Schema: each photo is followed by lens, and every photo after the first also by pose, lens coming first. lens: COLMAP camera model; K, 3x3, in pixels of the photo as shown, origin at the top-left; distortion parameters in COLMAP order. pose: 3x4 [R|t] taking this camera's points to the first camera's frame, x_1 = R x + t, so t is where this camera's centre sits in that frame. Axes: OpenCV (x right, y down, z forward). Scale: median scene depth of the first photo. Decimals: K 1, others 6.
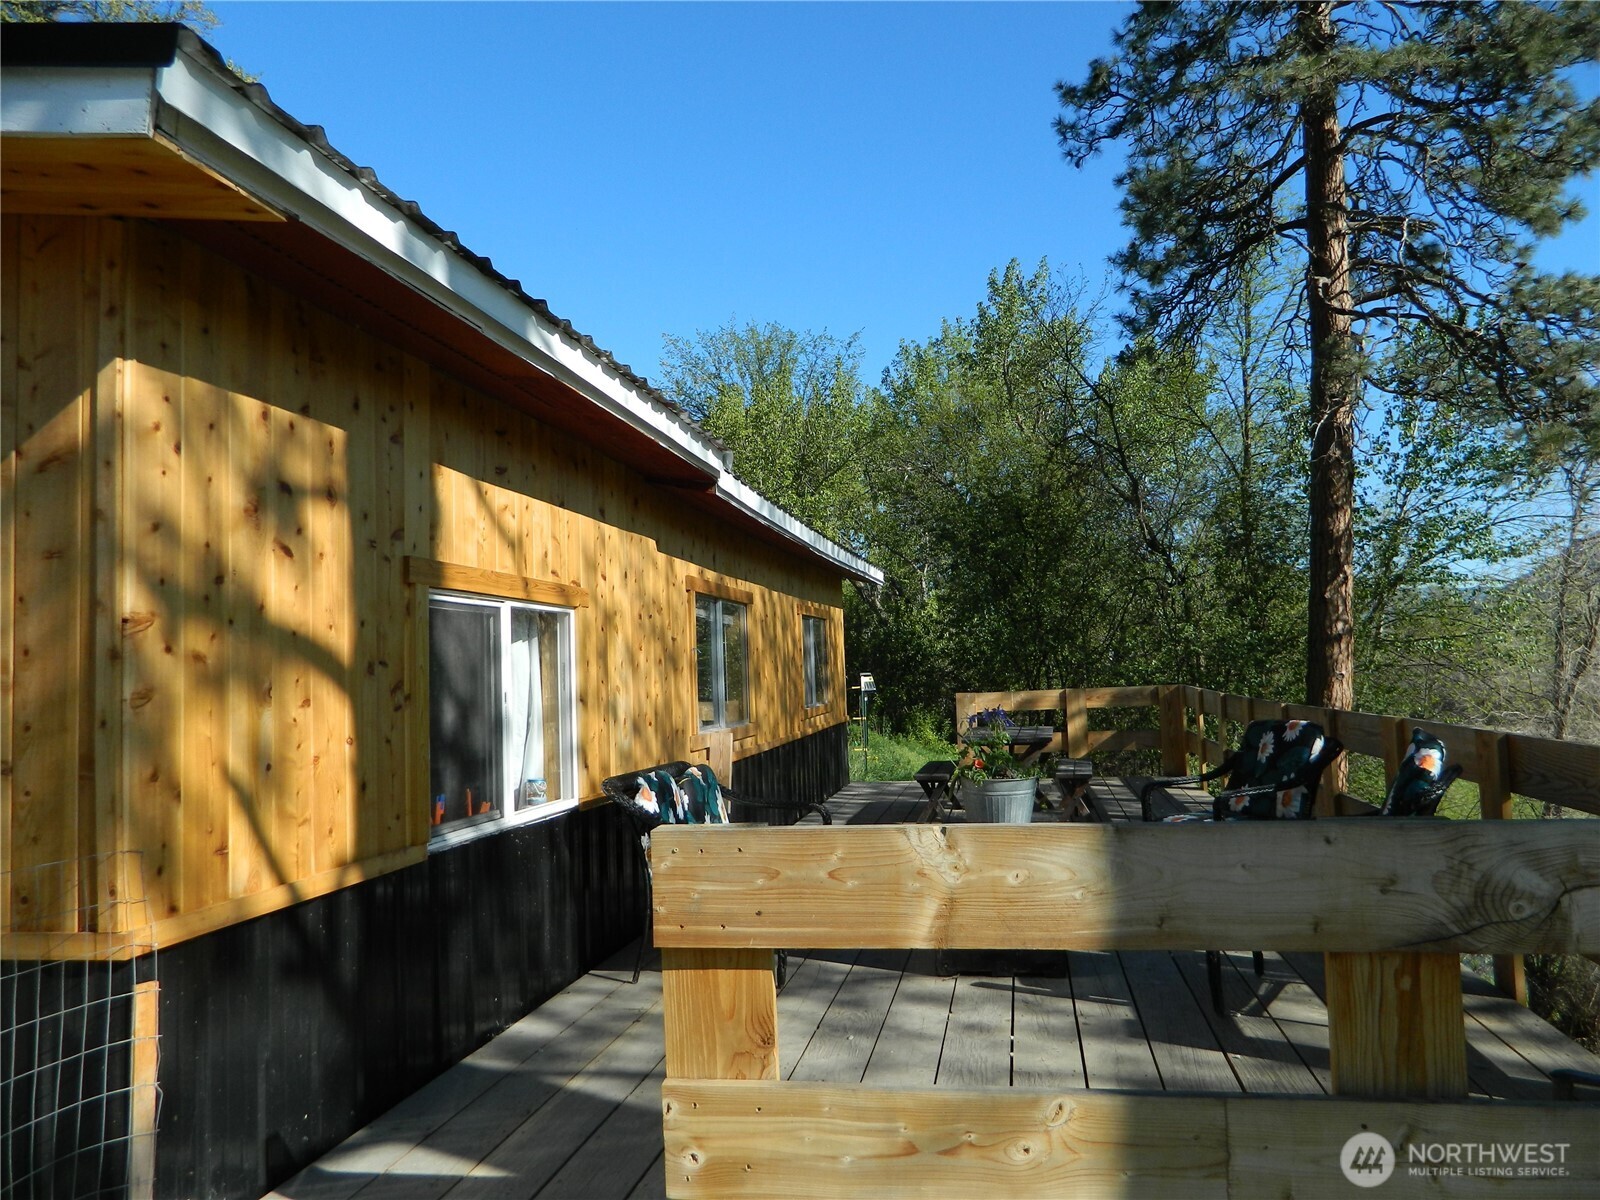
lens RADIAL K [[1196.8, 0, 800.9], [0, 1196.8, 596.8], [0, 0, 1]] dist [0.019947, -0.013159]
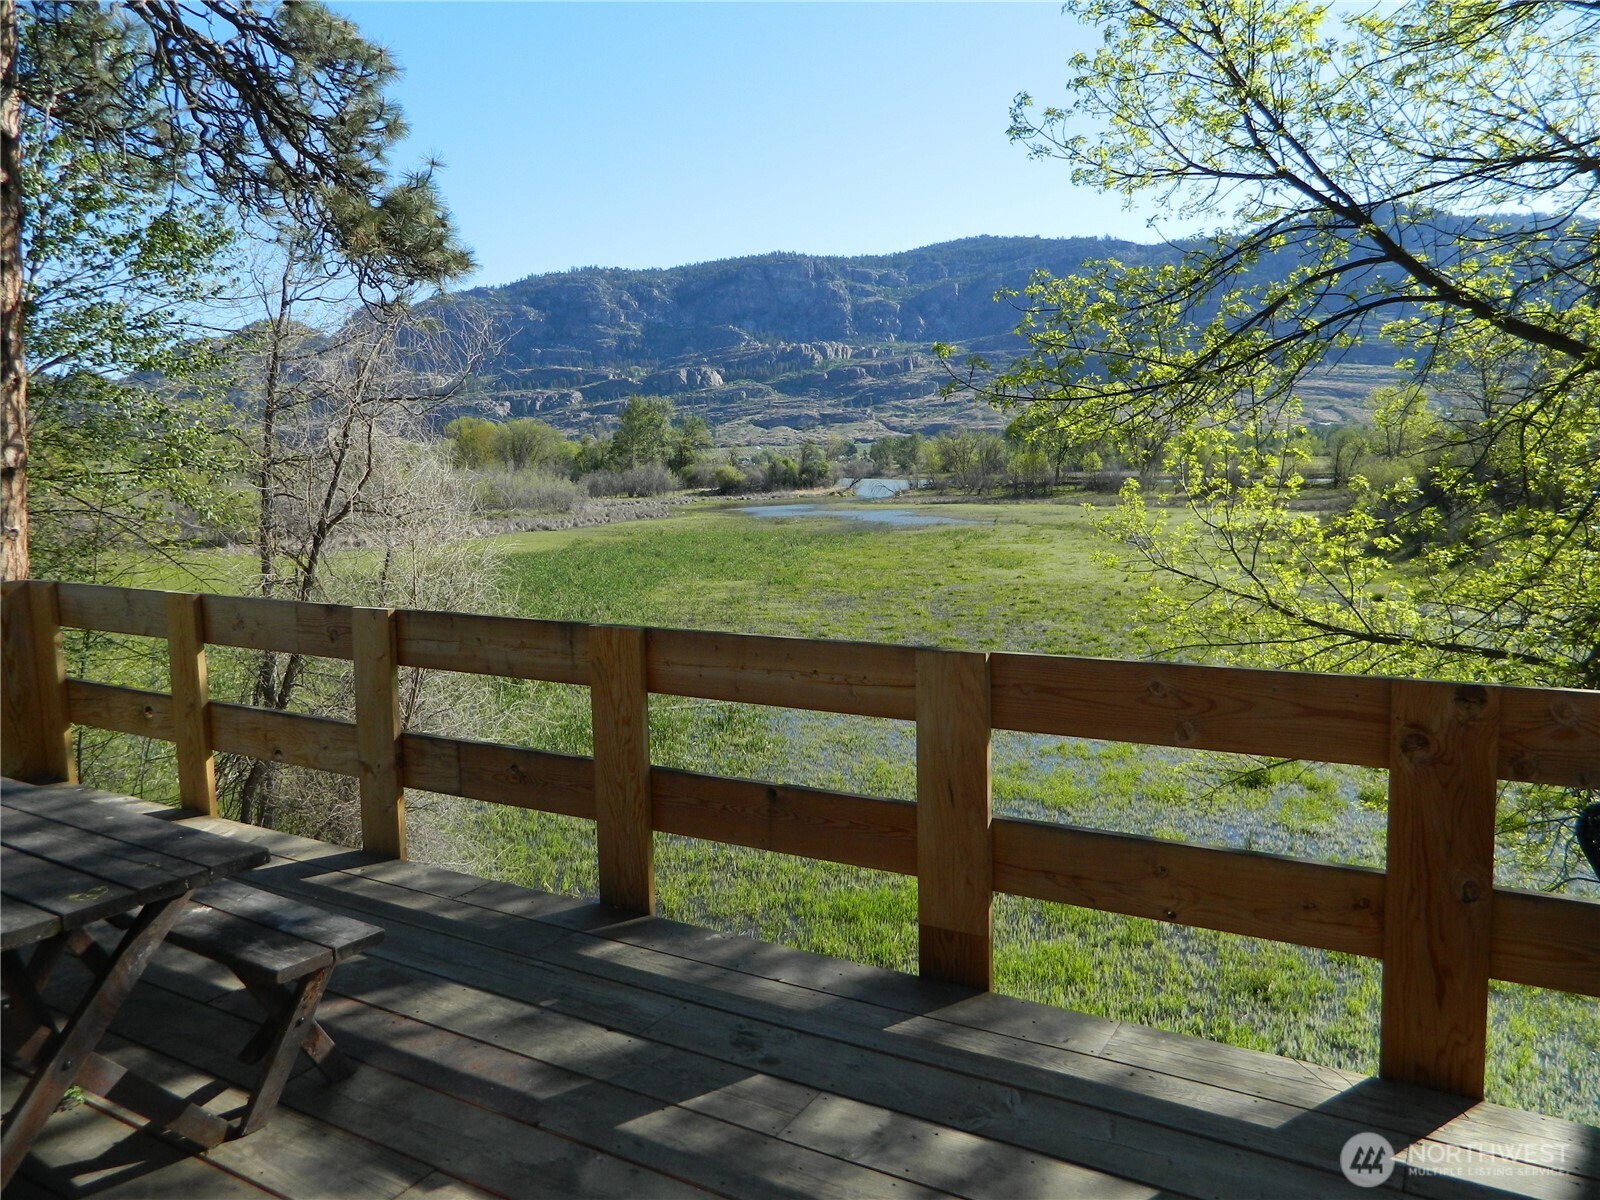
lens RADIAL K [[1196.8, 0, 804.1], [0, 1196.8, 588.2], [0, 0, 1]] dist [0.019947, -0.013159]
pose [[0.369908, -0.072077, 0.926268, 0.006302], [-0.047744, 0.994194, 0.096430, 0.012676], [-0.927841, -0.079894, 0.364319, 0.369013]]
